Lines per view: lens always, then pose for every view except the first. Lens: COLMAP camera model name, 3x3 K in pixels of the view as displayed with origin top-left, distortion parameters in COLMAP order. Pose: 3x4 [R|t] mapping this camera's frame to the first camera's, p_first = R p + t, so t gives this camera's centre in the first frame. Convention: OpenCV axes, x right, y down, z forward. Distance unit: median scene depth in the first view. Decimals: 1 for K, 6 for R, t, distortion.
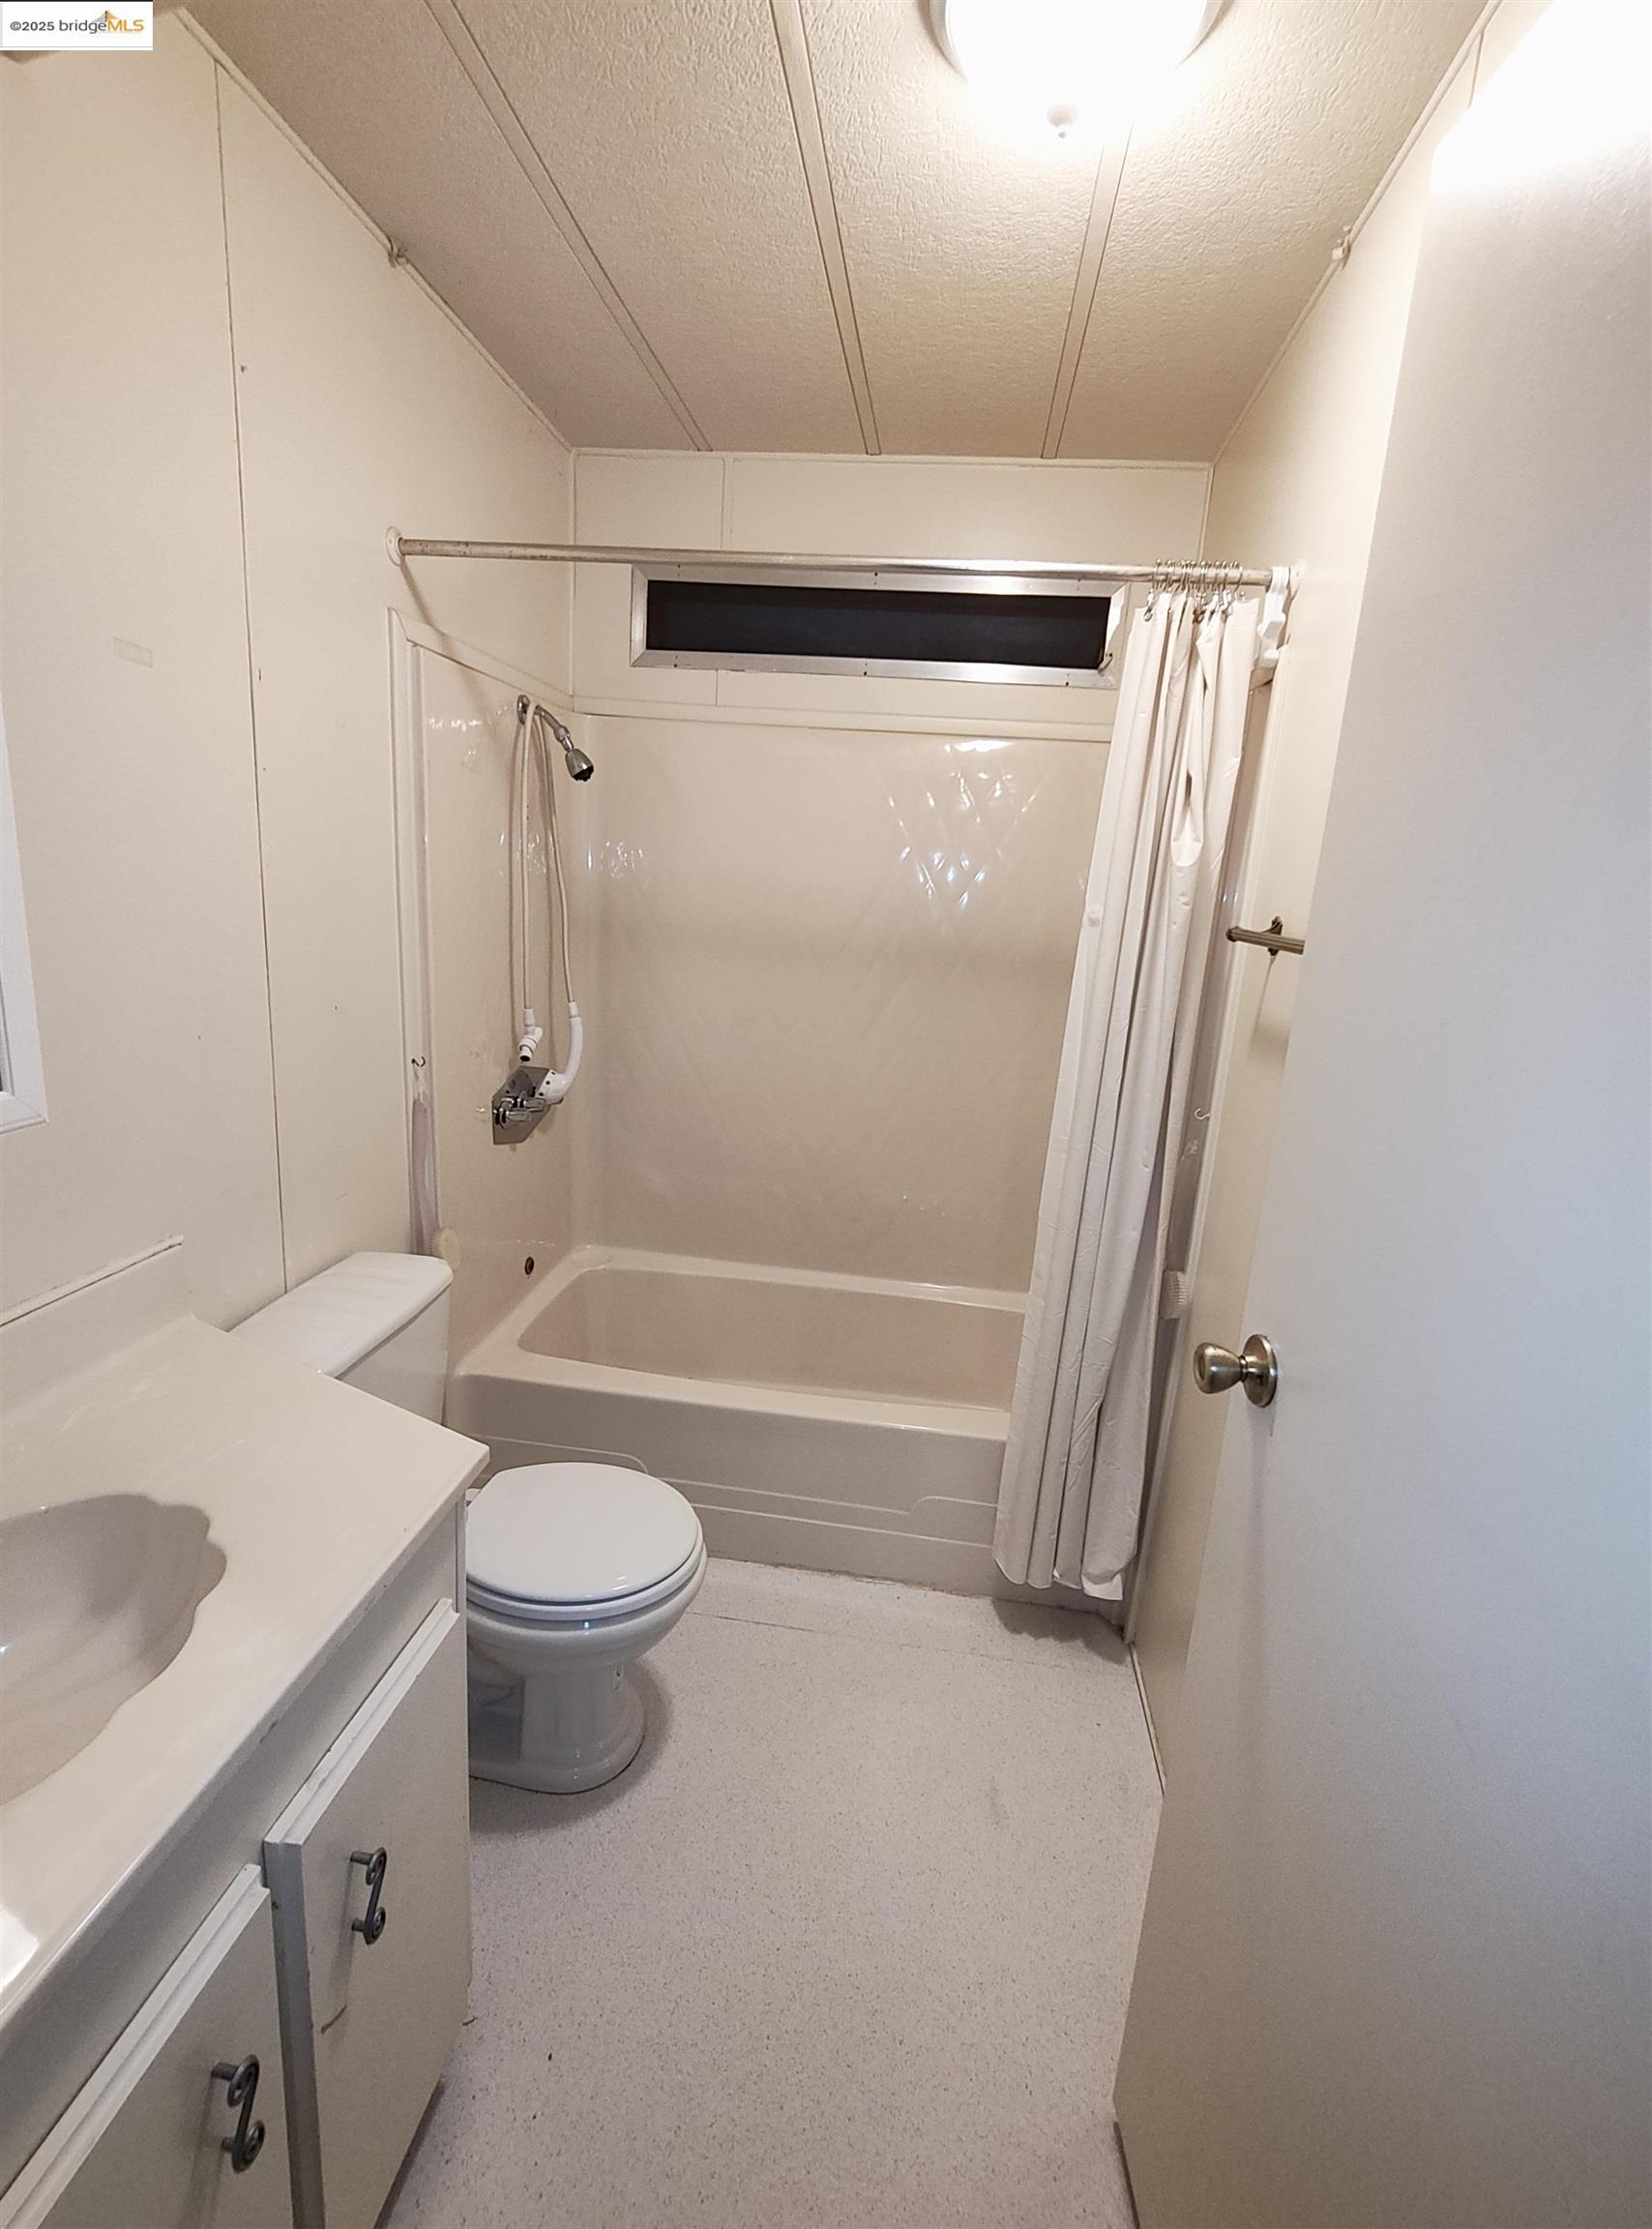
lens RADIAL K [[1019.3, 0, 823.3], [0, 1019.3, 1097.9], [0, 0, 1]] dist [-0.000506, -0.000899]
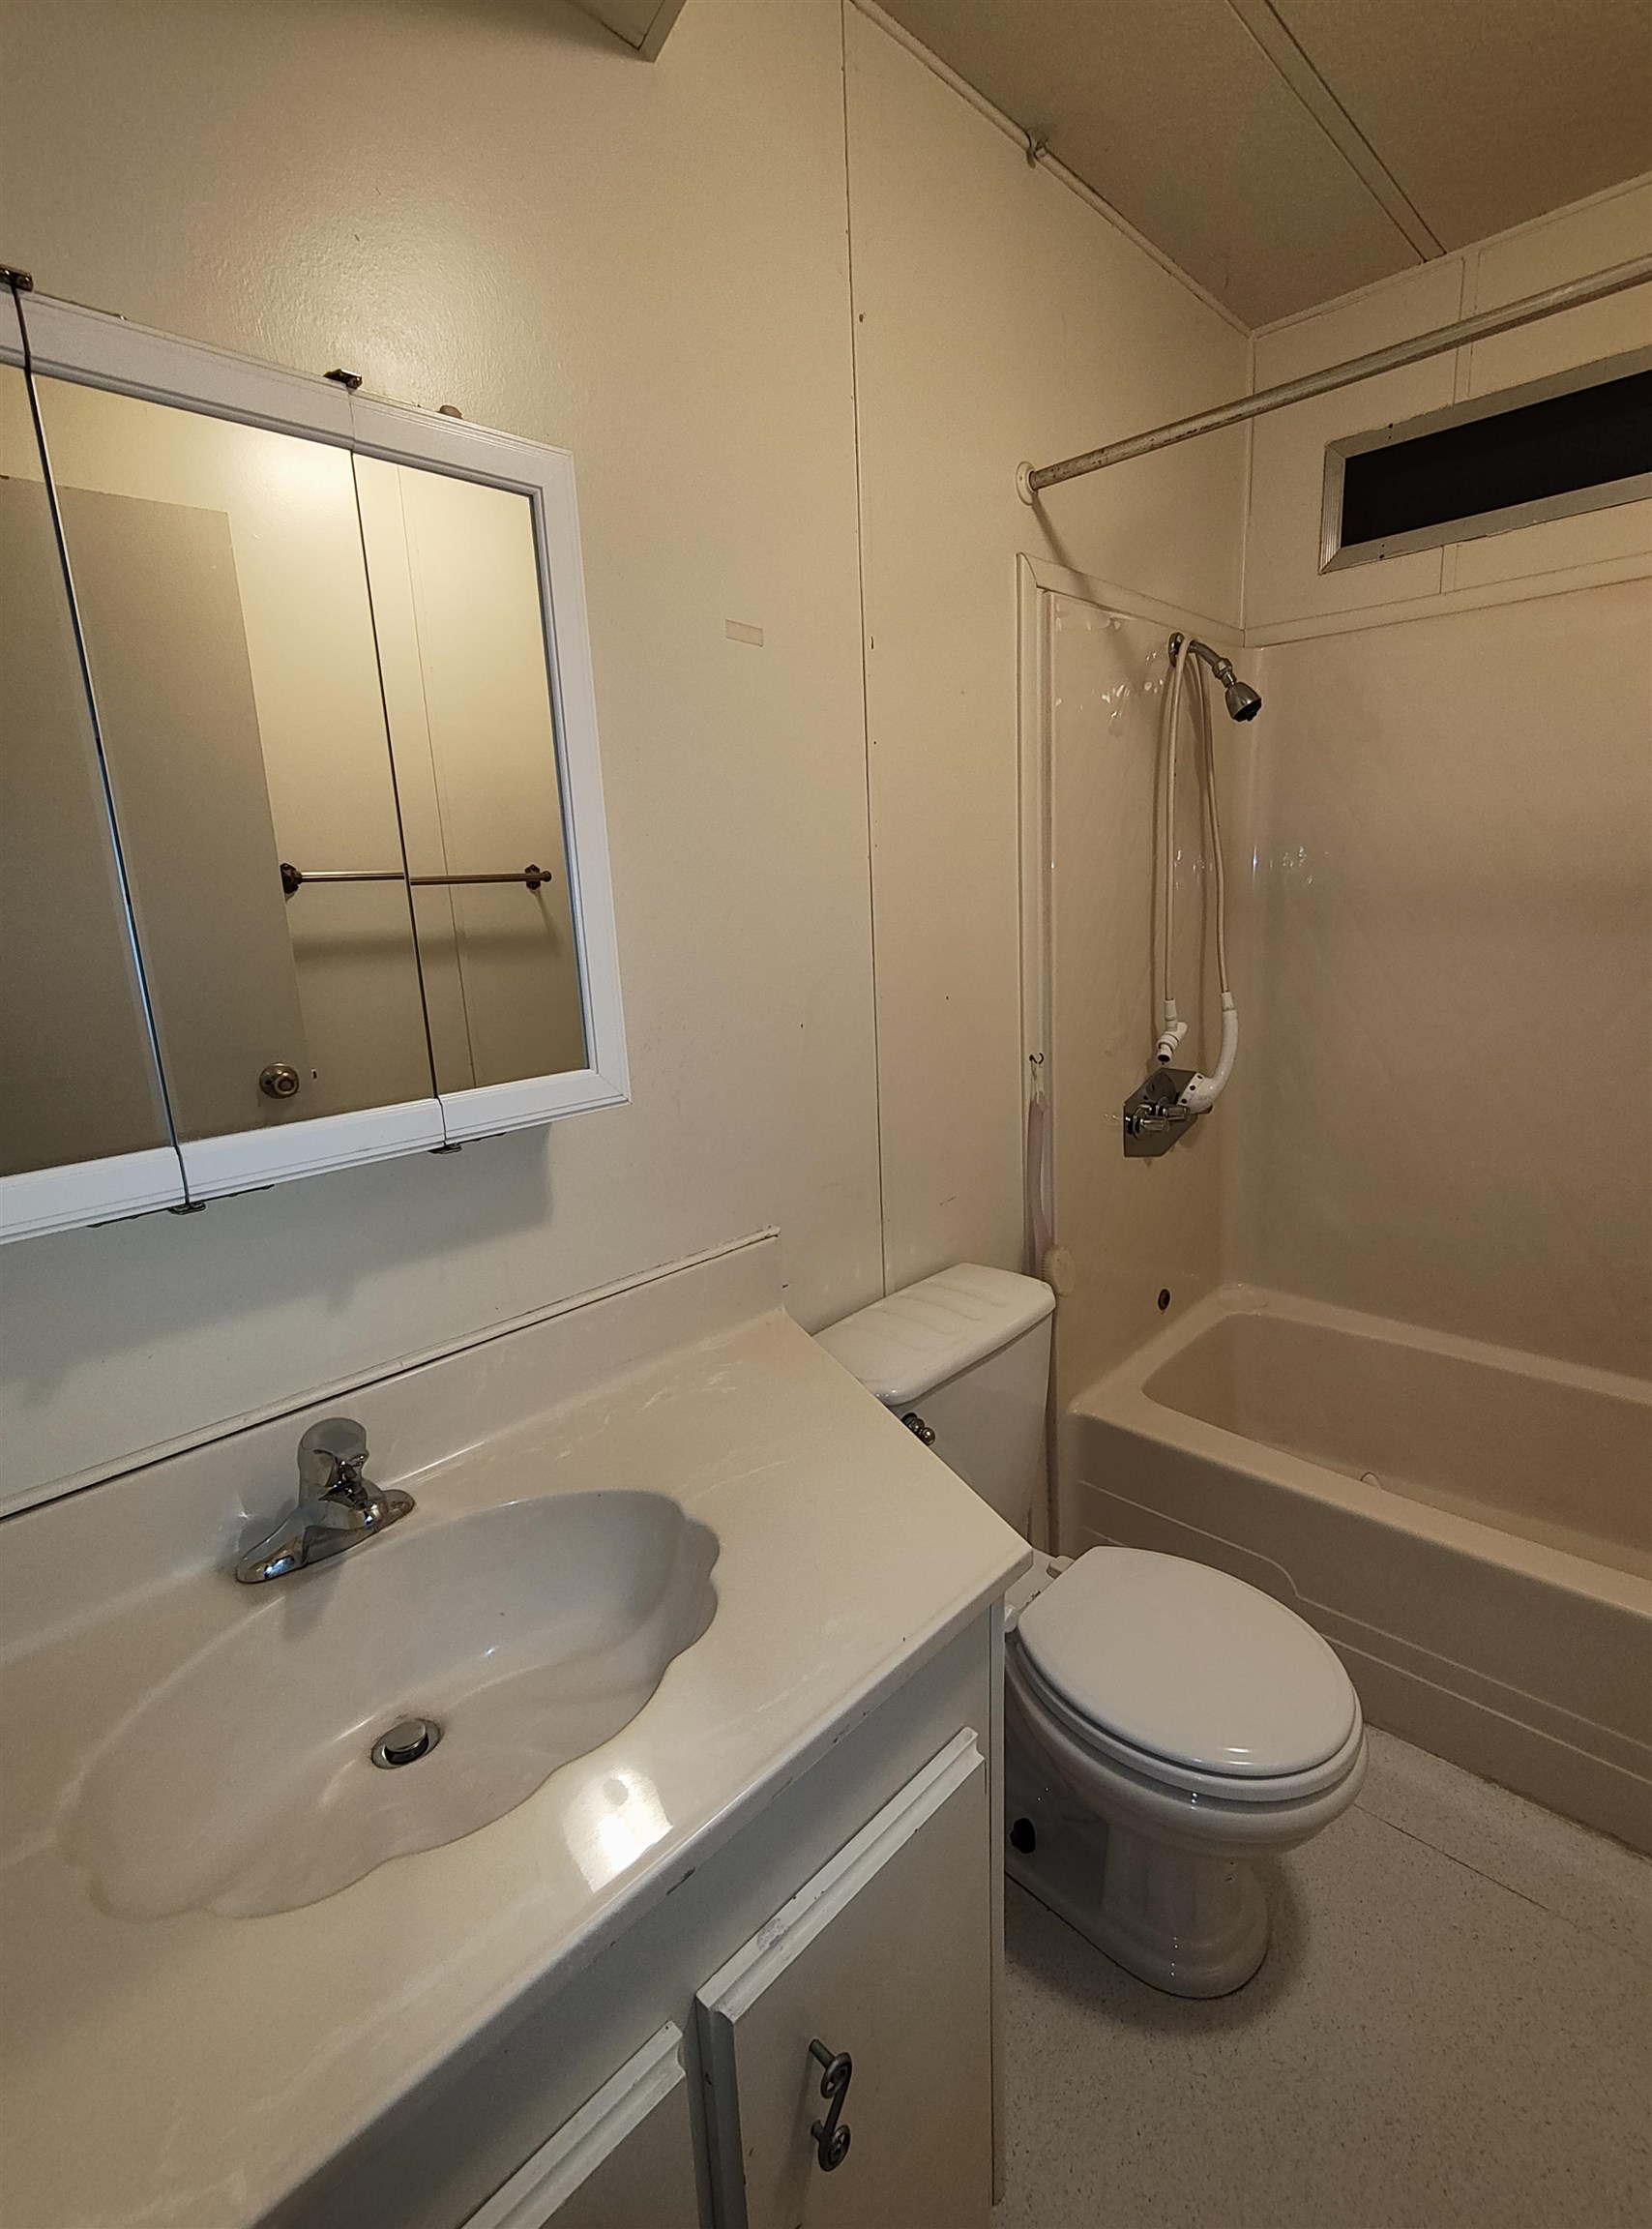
lens RADIAL K [[1019.3, 0, 831.0], [0, 1019.3, 1111.8], [0, 0, 1]] dist [-0.000506, -0.000899]
pose [[0.800011, 0.030681, -0.599201, -0.002713], [-0.032856, 0.999433, 0.007308, 0.011482], [0.599086, 0.013841, 0.800565, 0.184492]]
